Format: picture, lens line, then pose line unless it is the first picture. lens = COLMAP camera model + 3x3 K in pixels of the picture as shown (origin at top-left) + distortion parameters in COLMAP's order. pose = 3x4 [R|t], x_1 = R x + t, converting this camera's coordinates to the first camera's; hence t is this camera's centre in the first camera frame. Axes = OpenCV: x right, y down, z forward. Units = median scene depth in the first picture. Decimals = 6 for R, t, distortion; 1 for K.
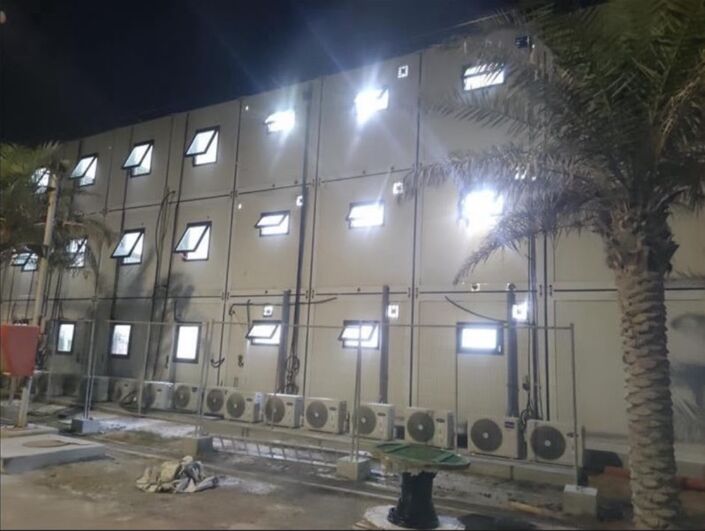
lens RADIAL K [[533.2, 0, 354.8], [0, 533.2, 267.0], [0, 0, 1]] dist [0.049290, -0.002175]
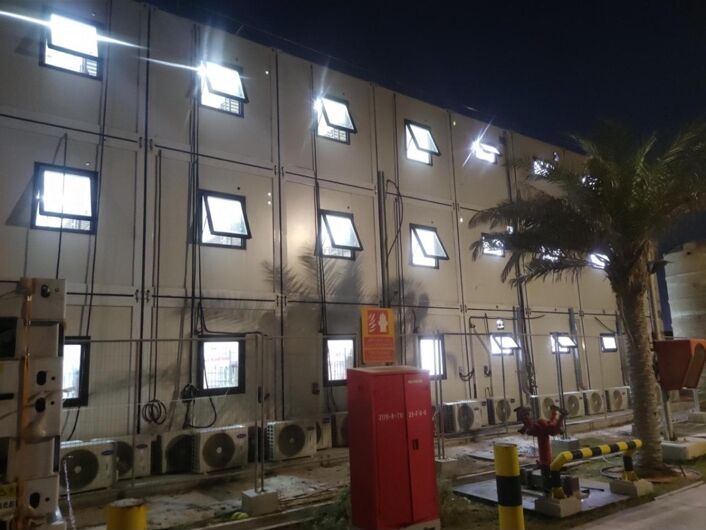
lens RADIAL K [[534.0, 0, 355.4], [0, 534.0, 266.5], [0, 0, 1]] dist [0.049290, -0.002175]
pose [[0.413464, 0.103331, 0.904638, -1.186366], [-0.088923, 0.993373, -0.072824, 0.064584], [-0.906168, -0.050333, 0.419912, 0.737167]]
